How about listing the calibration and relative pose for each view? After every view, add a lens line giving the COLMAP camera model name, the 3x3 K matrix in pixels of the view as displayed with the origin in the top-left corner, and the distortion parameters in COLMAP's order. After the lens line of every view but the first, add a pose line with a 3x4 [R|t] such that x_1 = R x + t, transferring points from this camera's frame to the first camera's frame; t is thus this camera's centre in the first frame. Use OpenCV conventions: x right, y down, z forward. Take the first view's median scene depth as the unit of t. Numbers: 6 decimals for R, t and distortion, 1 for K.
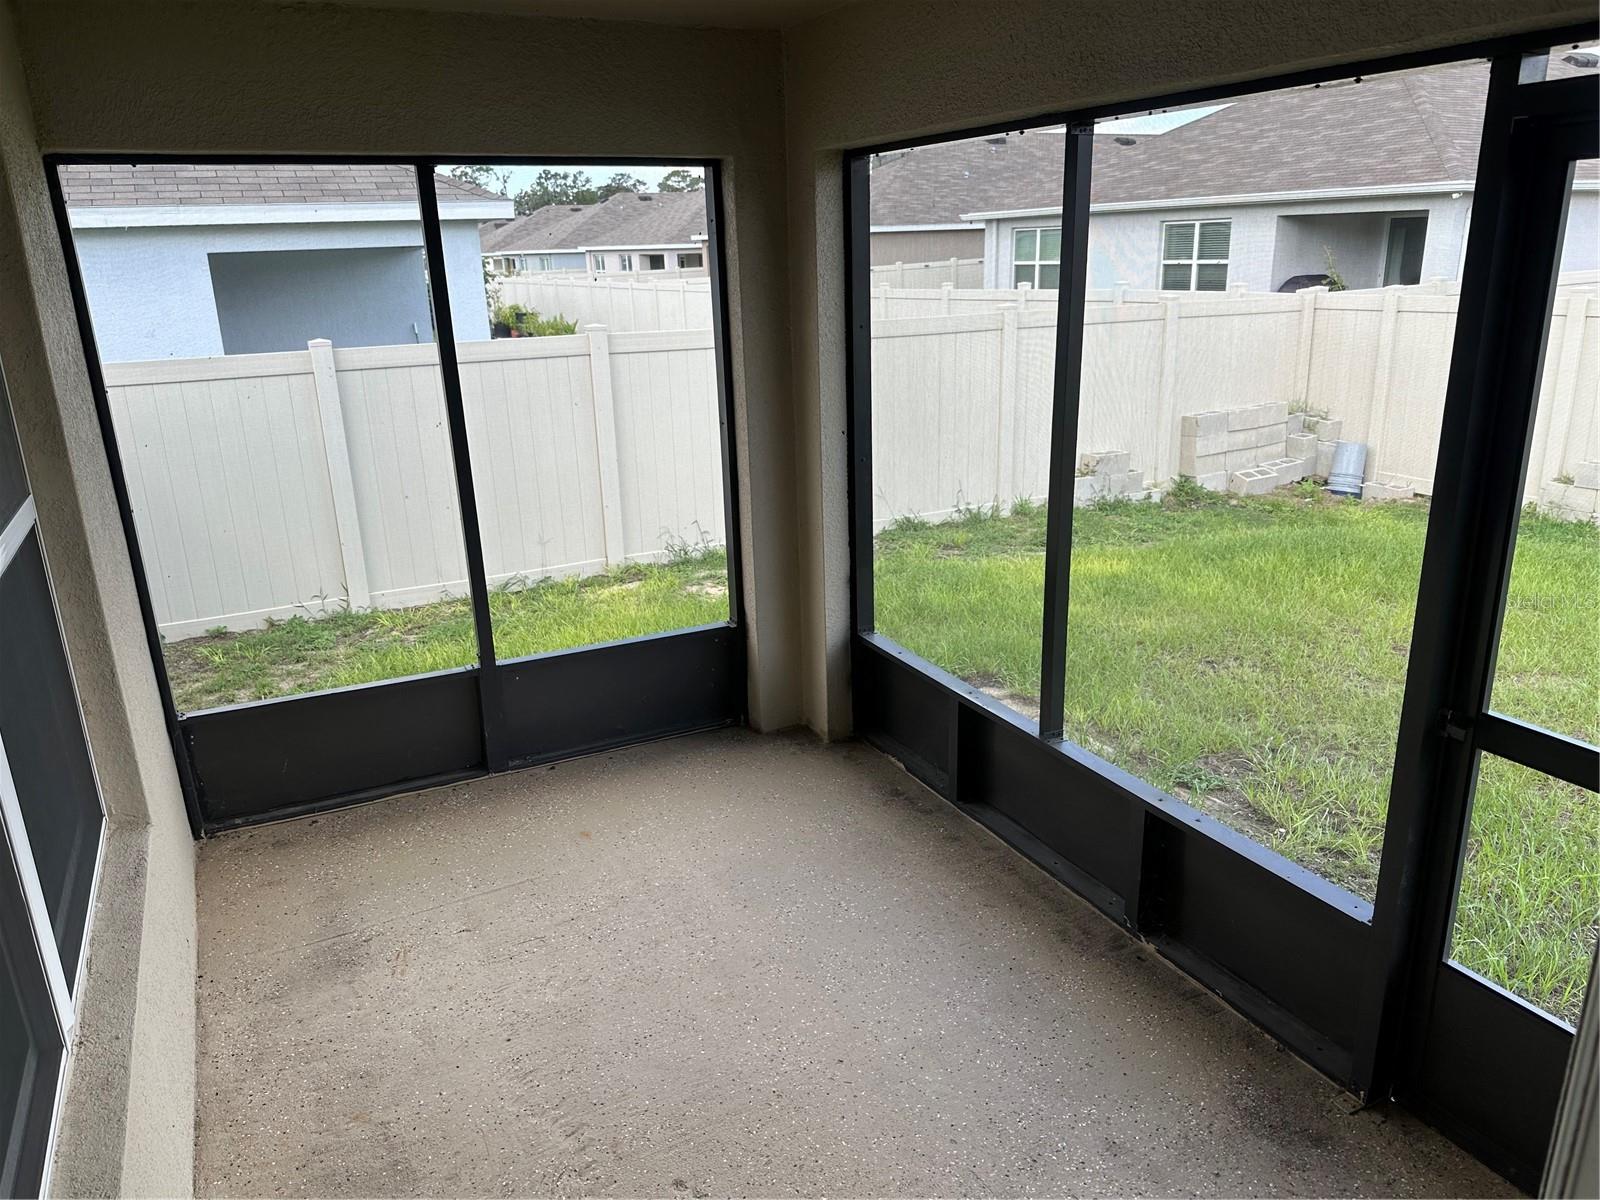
lens RADIAL K [[1119.8, 0, 792.3], [0, 1119.8, 594.9], [0, 0, 1]] dist [0.050137, -0.048587]
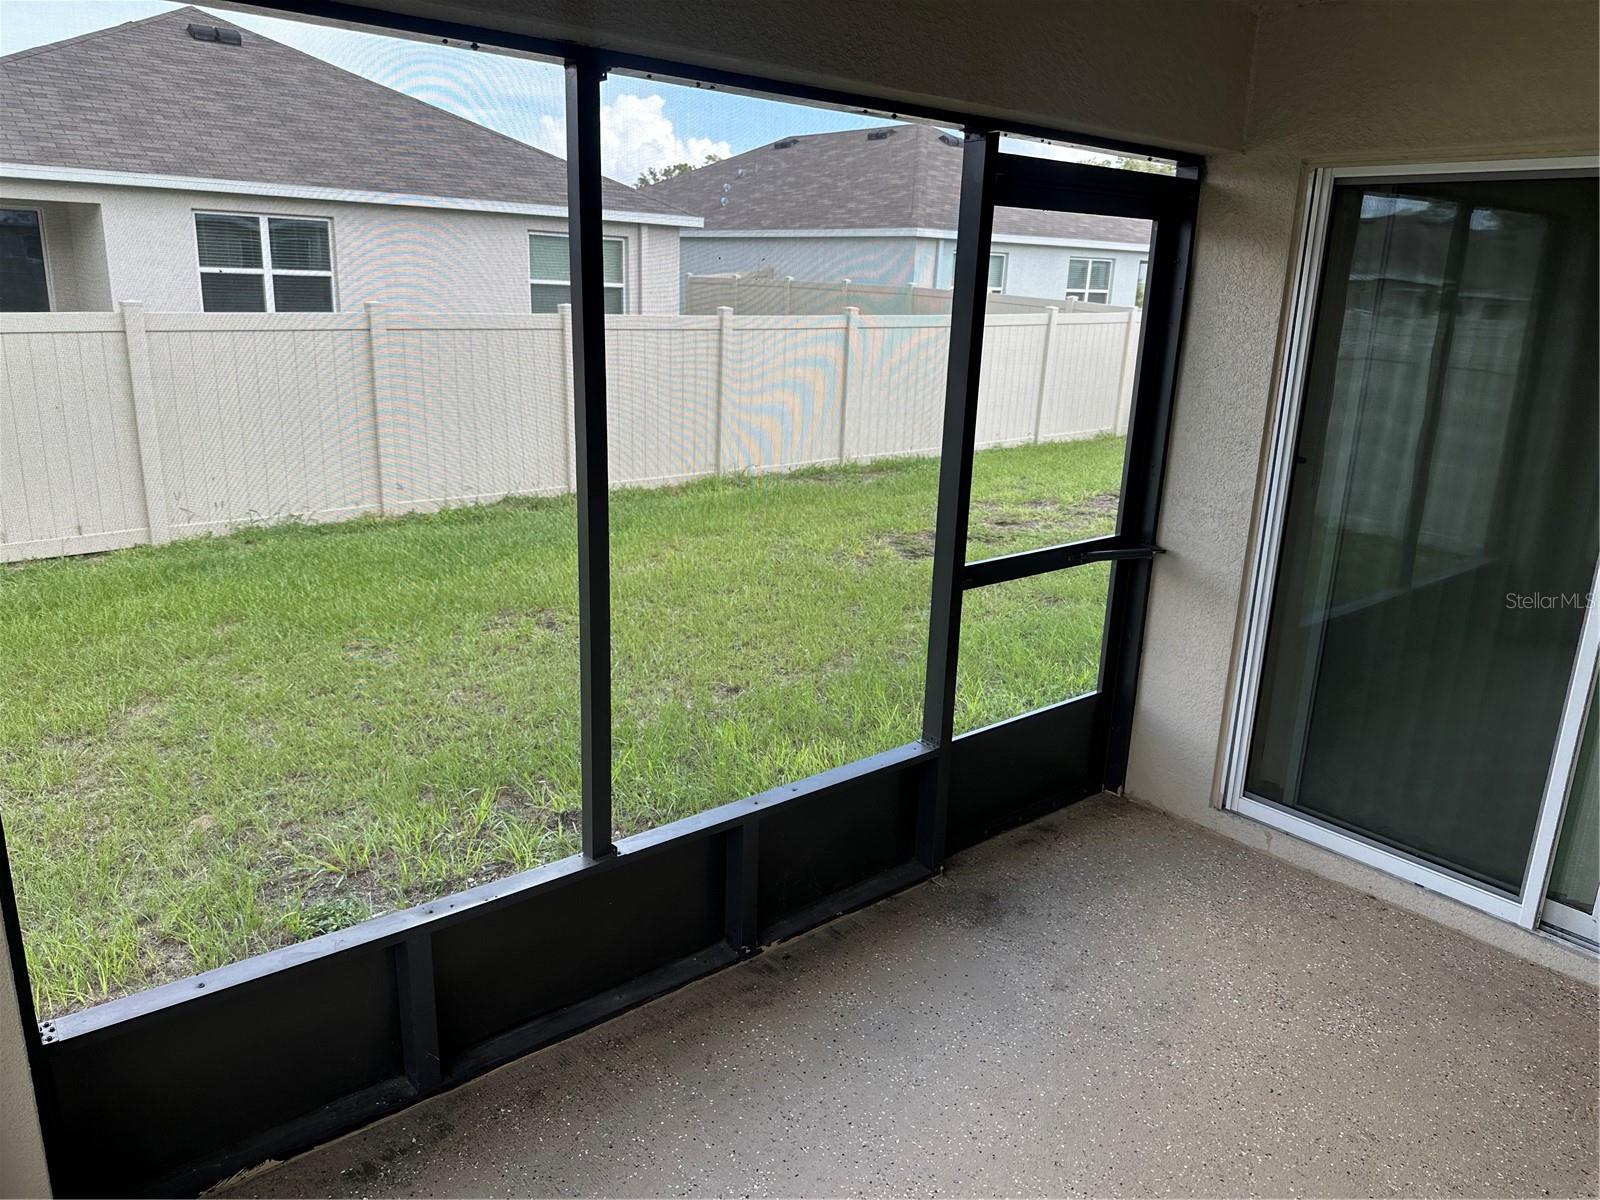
lens RADIAL K [[1119.8, 0, 791.8], [0, 1119.8, 610.4], [0, 0, 1]] dist [0.050137, -0.048587]
pose [[-0.206045, -0.282293, 0.936940, -0.481842], [0.257995, 0.907935, 0.330291, -0.259303], [-0.943920, 0.309781, -0.114245, 0.861326]]
